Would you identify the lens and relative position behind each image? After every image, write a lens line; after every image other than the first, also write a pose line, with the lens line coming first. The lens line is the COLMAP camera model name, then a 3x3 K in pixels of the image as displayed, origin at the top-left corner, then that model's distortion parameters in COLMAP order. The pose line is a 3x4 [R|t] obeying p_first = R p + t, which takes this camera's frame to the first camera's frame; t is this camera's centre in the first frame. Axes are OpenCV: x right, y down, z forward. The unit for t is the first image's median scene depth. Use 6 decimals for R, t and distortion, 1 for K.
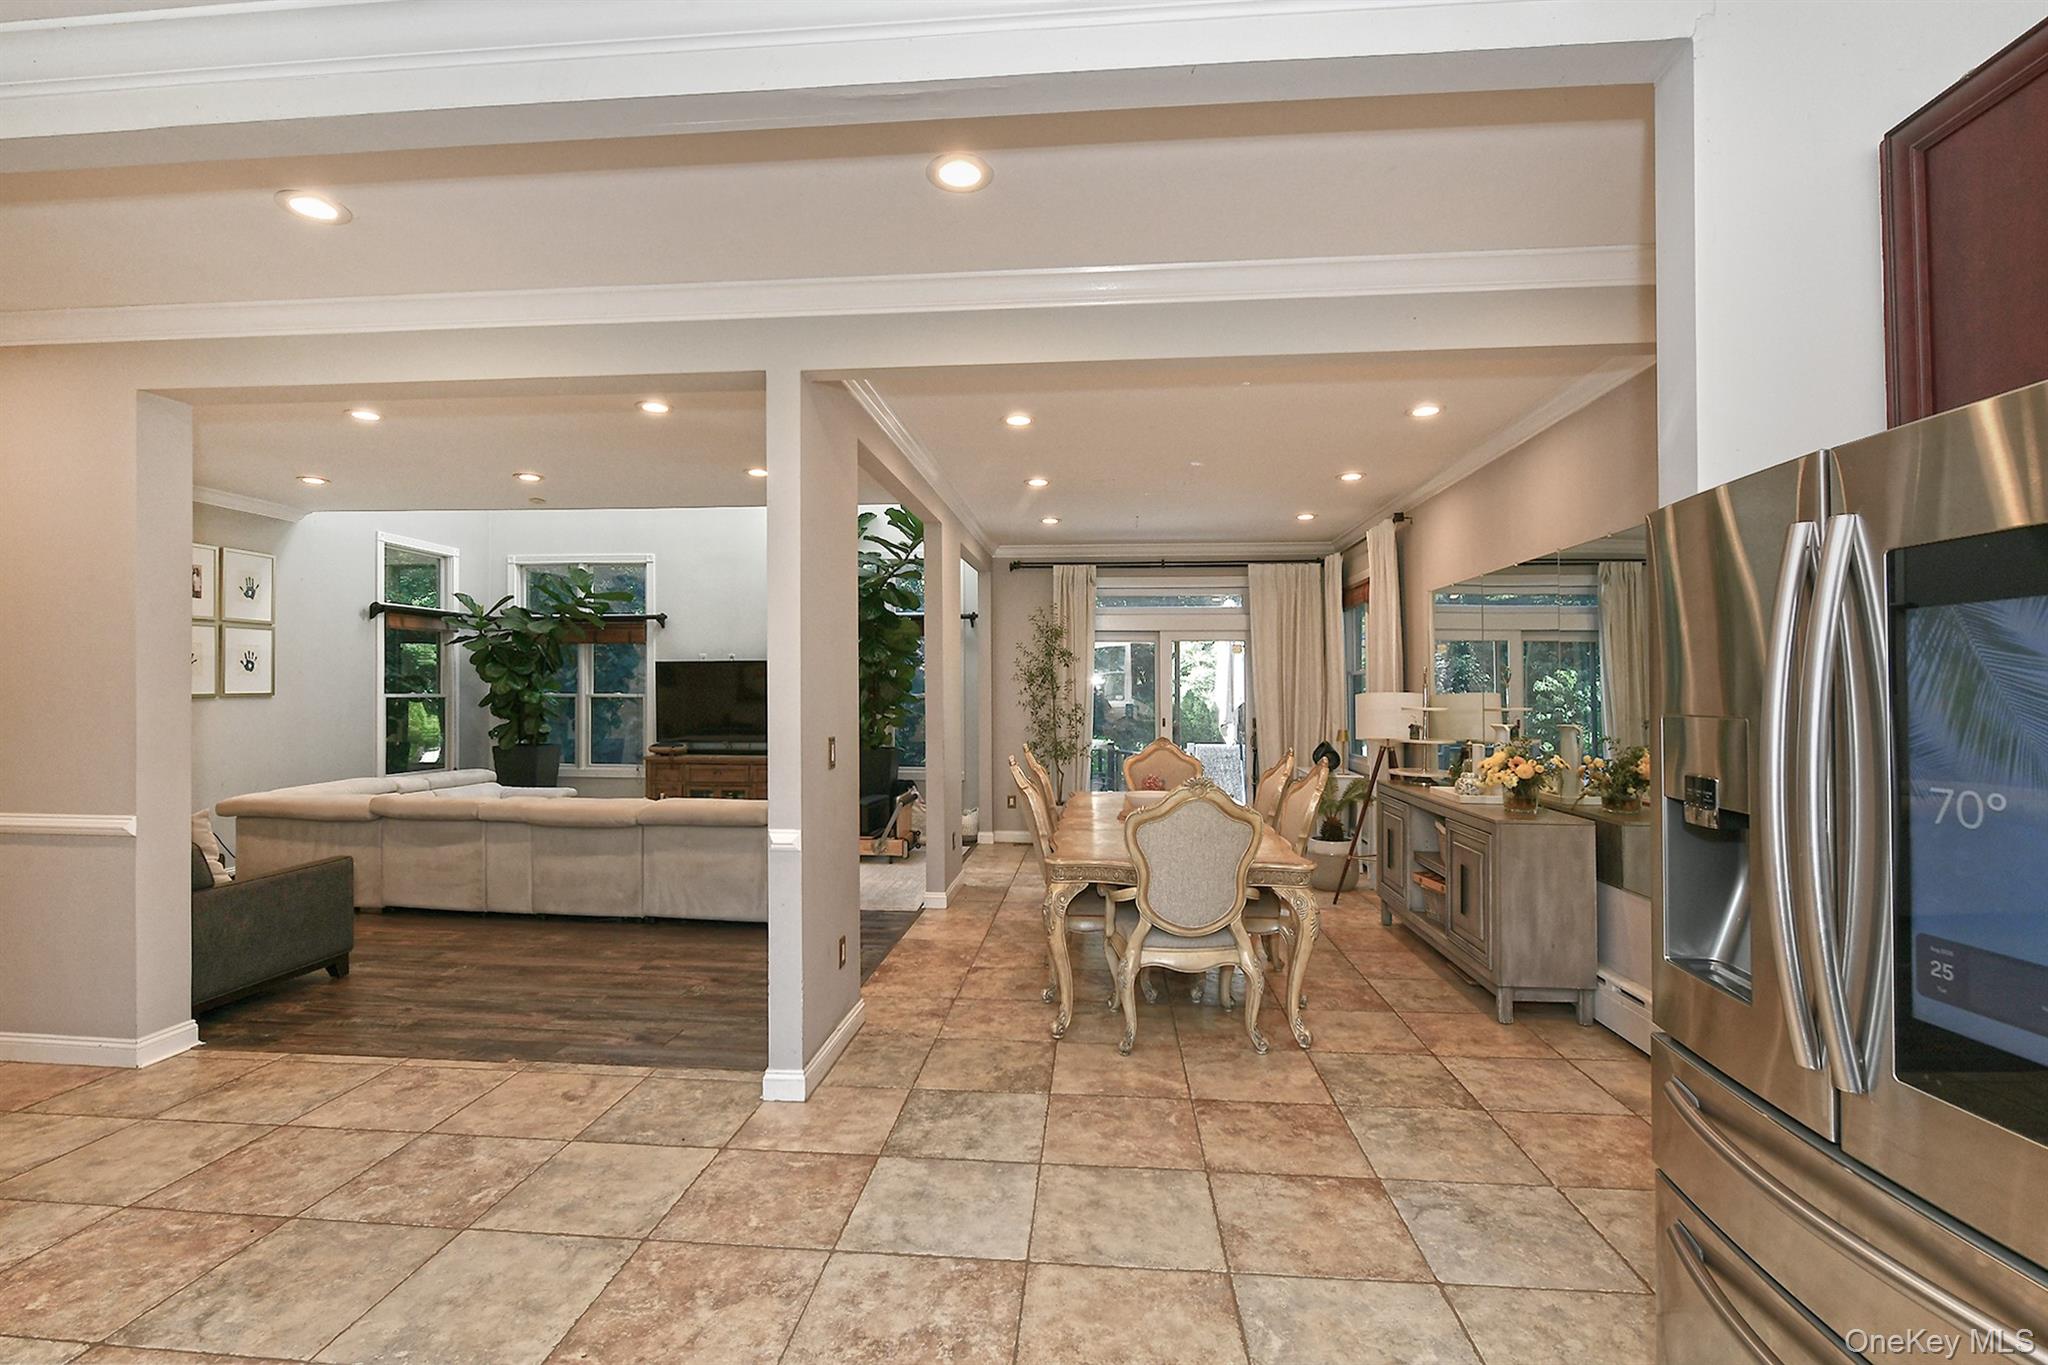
lens RADIAL K [[910.8, 0, 1007.8], [0, 910.8, 689.7], [0, 0, 1]] dist [-0.001698, -0.000452]
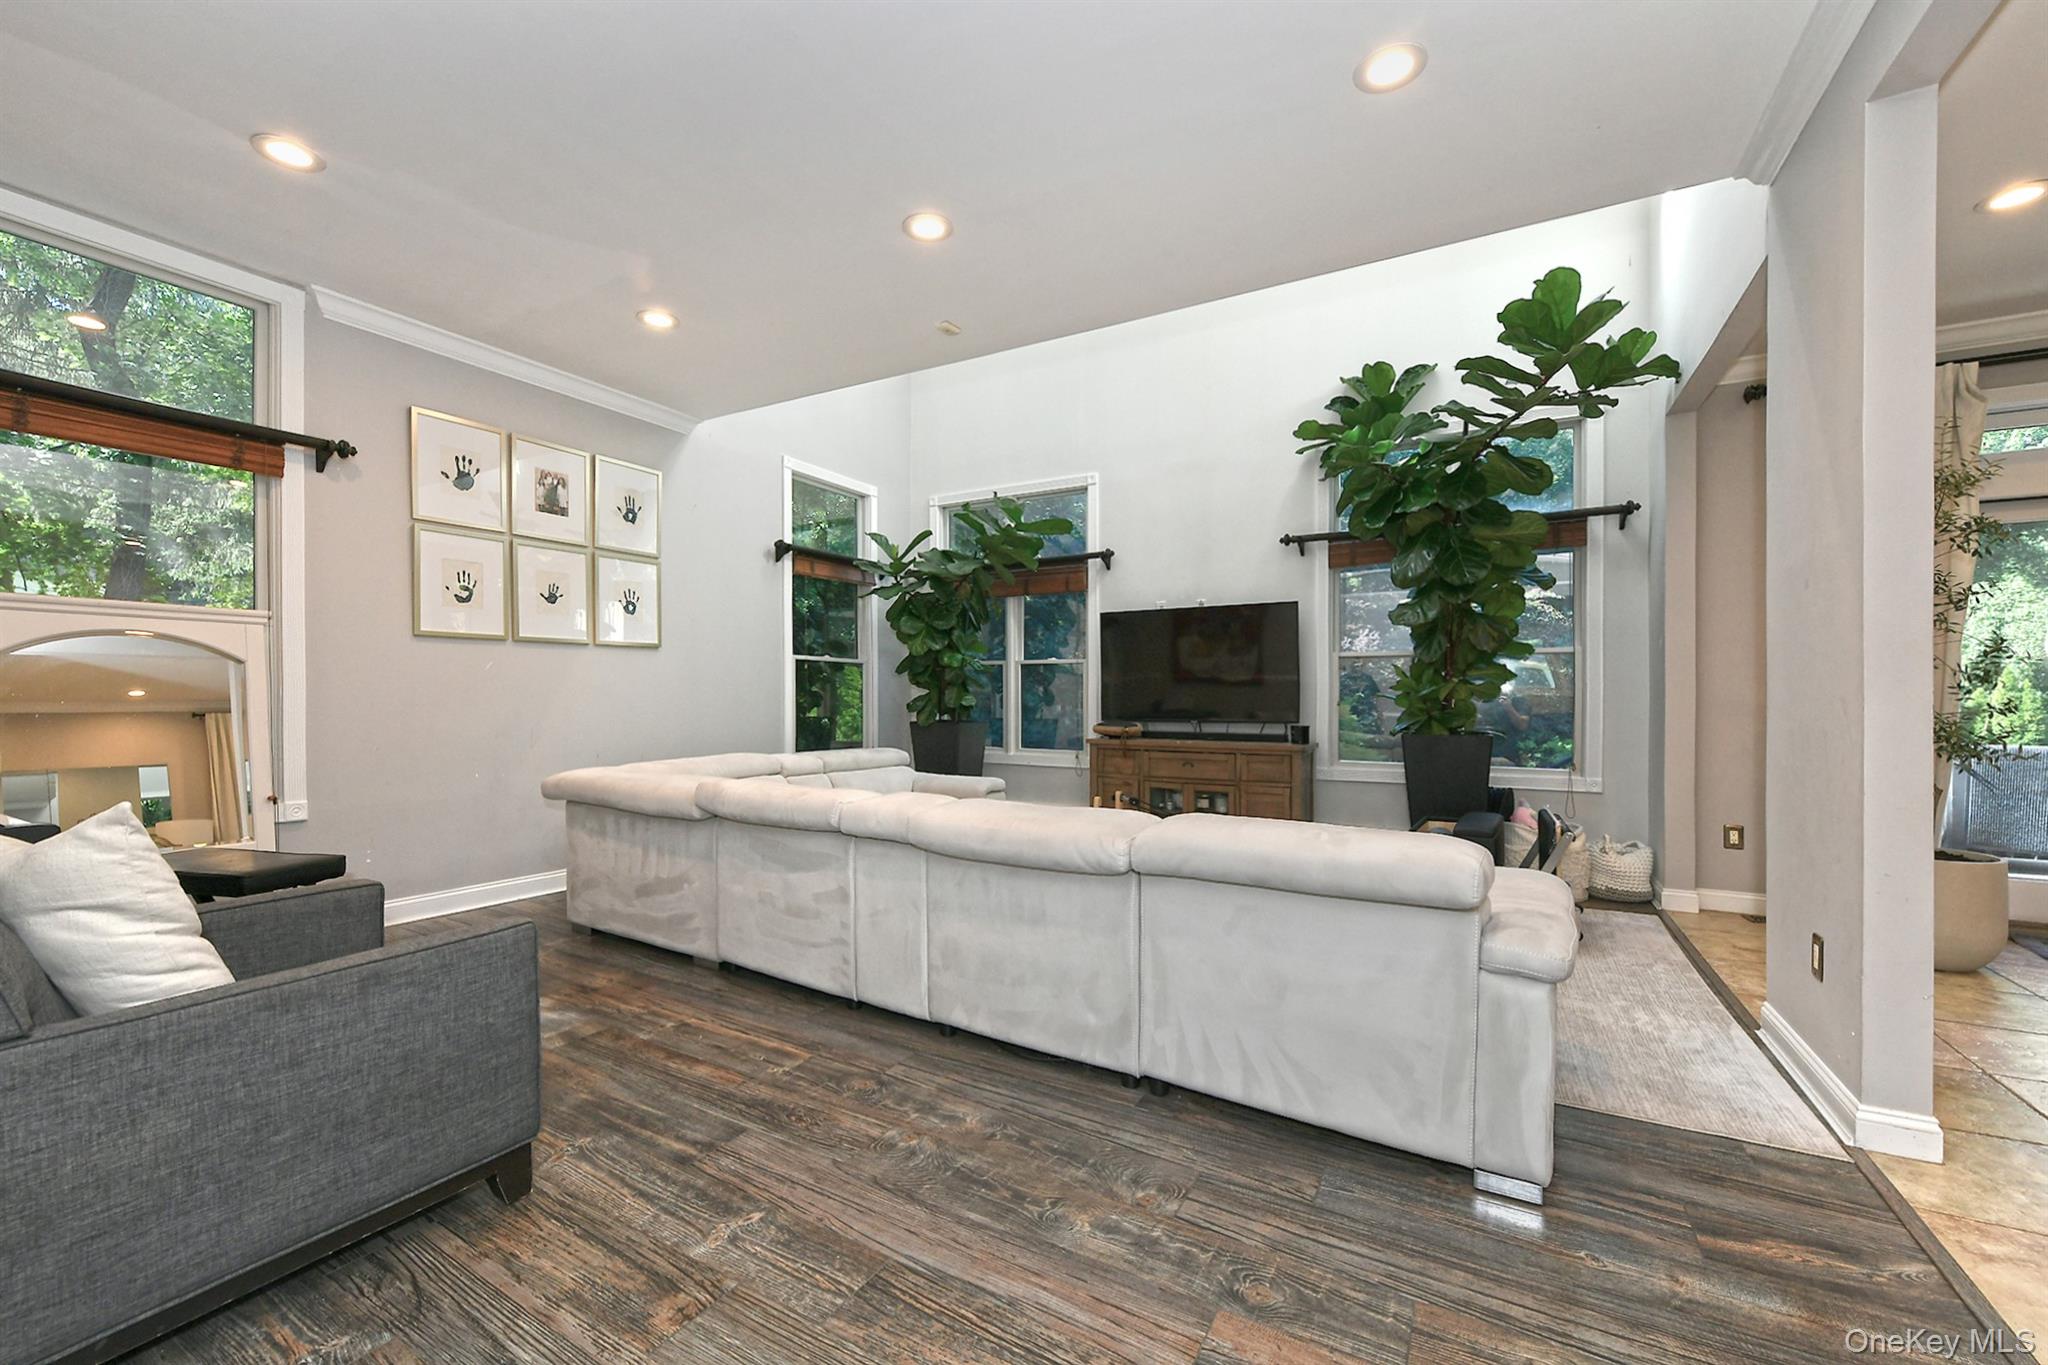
lens RADIAL K [[826.5, 0, 1028.1], [0, 826.5, 689.8], [0, 0, 1]] dist [0.000742, -0.000123]
pose [[0.915618, -0.002609, -0.402042, -0.192037], [0.000149, 0.999981, -0.006148, 0.041285], [0.402050, 0.005570, 0.915601, 0.404727]]
